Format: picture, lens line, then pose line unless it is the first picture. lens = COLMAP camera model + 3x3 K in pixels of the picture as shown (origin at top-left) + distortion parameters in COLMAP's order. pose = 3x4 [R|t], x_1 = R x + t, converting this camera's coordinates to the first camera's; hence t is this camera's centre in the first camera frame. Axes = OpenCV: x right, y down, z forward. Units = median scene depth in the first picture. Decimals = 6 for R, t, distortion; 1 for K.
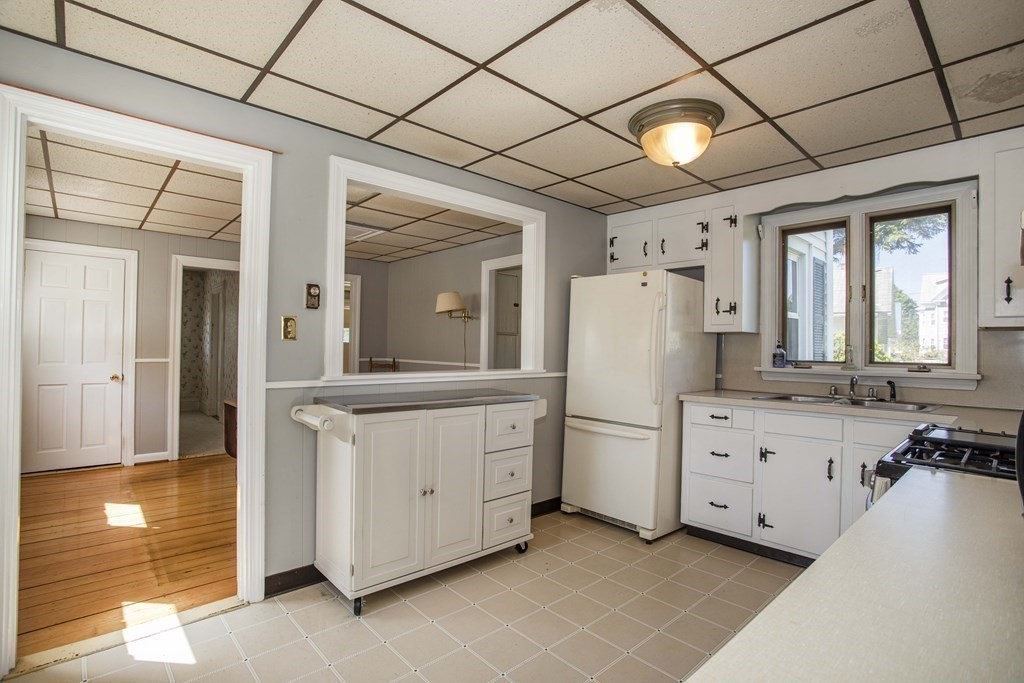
lens RADIAL K [[495.9, 0, 512.0], [0, 495.9, 341.5], [0, 0, 1]] dist [-0.079095, 0.033669]
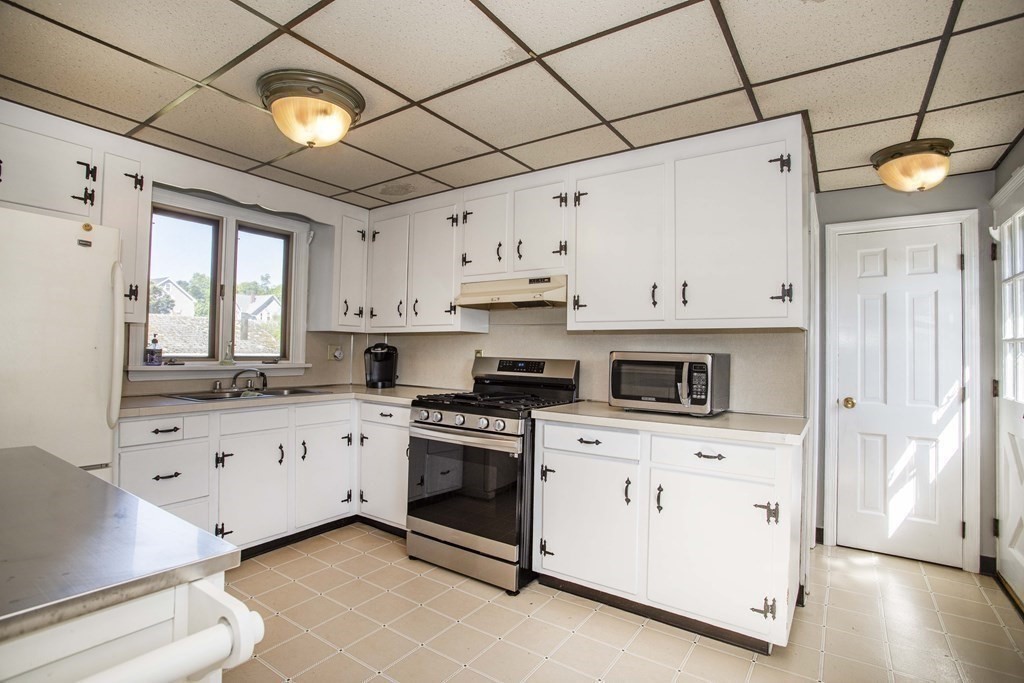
lens RADIAL K [[495.9, 0, 512.0], [0, 495.9, 341.5], [0, 0, 1]] dist [-0.079095, 0.033669]
pose [[-0.223203, 0.001142, 0.974771, -0.457570], [-0.032899, 0.999421, -0.008704, -0.002689], [-0.974217, -0.034012, -0.223036, 0.607843]]
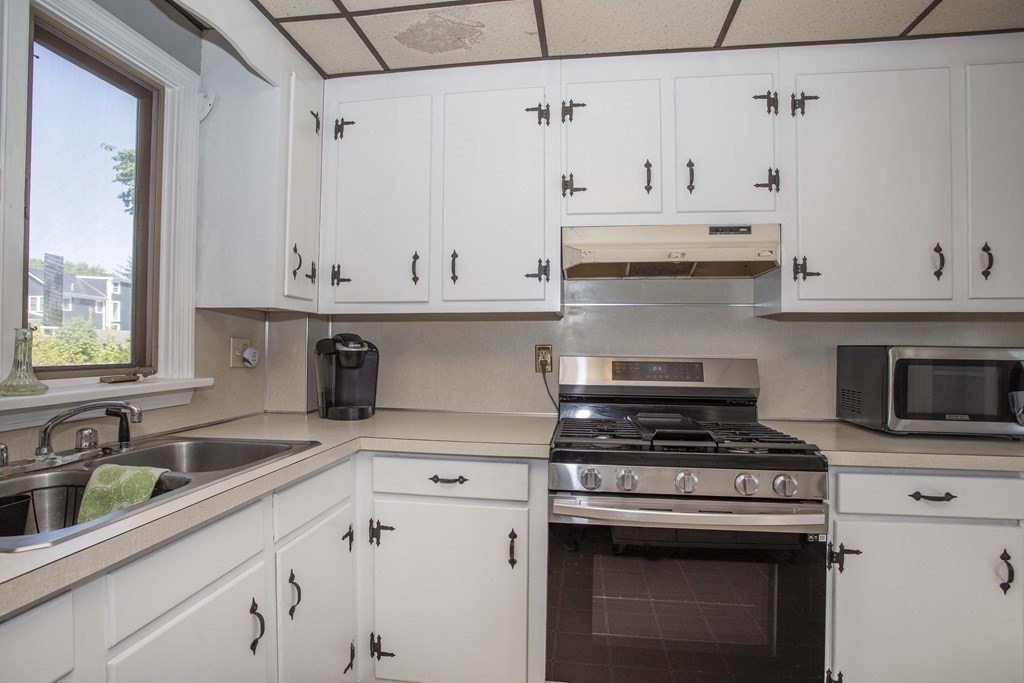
lens RADIAL K [[521.0, 0, 512.0], [0, 521.0, 341.5], [0, 0, 1]] dist [-0.055502, 0.014300]
pose [[-0.632911, -0.011721, 0.774136, 0.146295], [-0.026301, 0.999634, -0.006368, 0.010677], [-0.773778, -0.024391, -0.632987, 0.918741]]
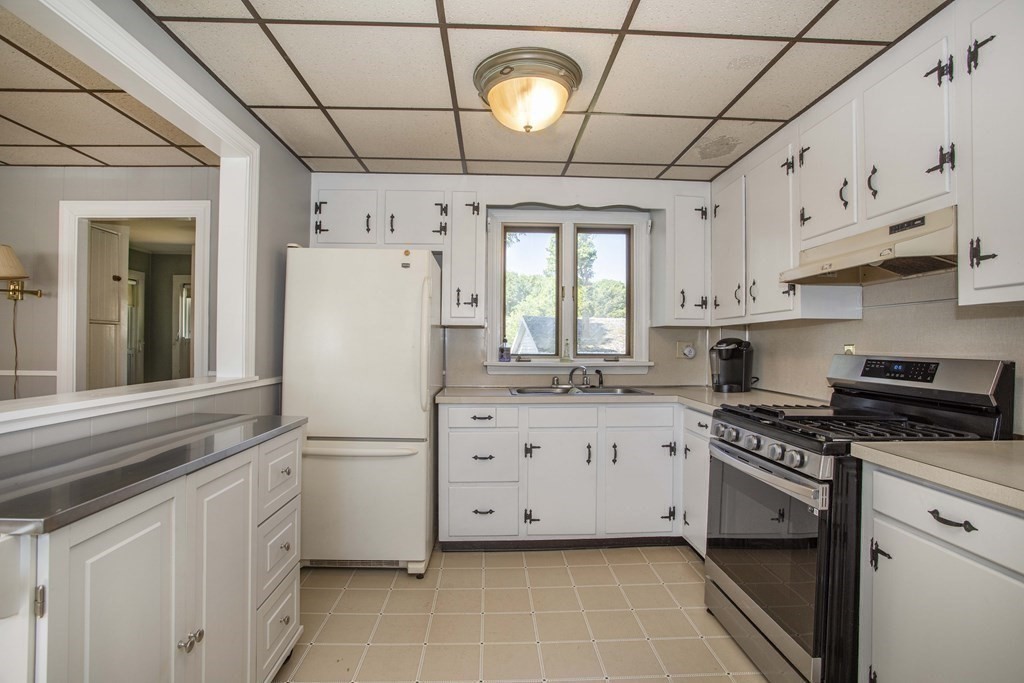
lens RADIAL K [[495.9, 0, 512.0], [0, 495.9, 341.5], [0, 0, 1]] dist [-0.079095, 0.033669]
pose [[0.645530, -0.006522, 0.763707, -0.247878], [-0.006260, 0.999885, 0.013830, -0.002538], [-0.763709, -0.013709, 0.645415, 0.342175]]
